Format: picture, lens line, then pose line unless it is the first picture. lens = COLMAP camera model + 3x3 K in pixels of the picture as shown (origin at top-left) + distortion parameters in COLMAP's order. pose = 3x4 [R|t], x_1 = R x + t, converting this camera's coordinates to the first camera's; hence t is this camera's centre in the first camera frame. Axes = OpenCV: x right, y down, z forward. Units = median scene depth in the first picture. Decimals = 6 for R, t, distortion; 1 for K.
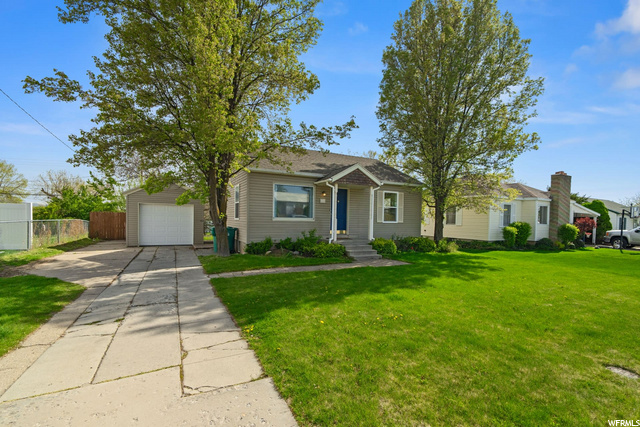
lens RADIAL K [[276.1, 0, 318.9], [0, 276.1, 219.3], [0, 0, 1]] dist [-0.003833, 0.000744]
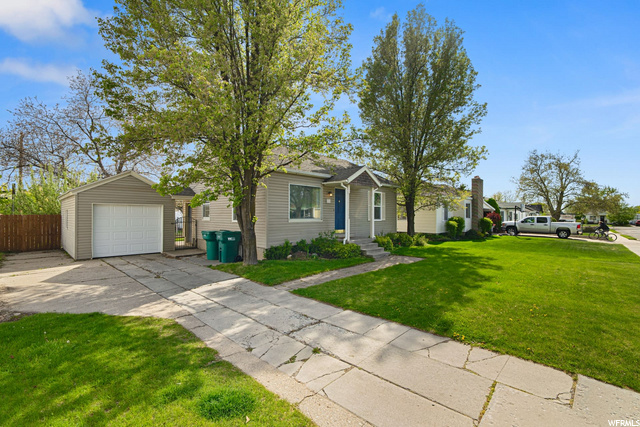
lens RADIAL K [[276.0, 0, 321.2], [0, 276.0, 212.3], [0, 0, 1]] dist [-0.001349, -0.000120]
pose [[0.945875, -0.015179, 0.324175, -0.368084], [0.017915, 0.999825, -0.005458, -0.023312], [-0.324036, 0.010971, 0.945981, 0.065826]]
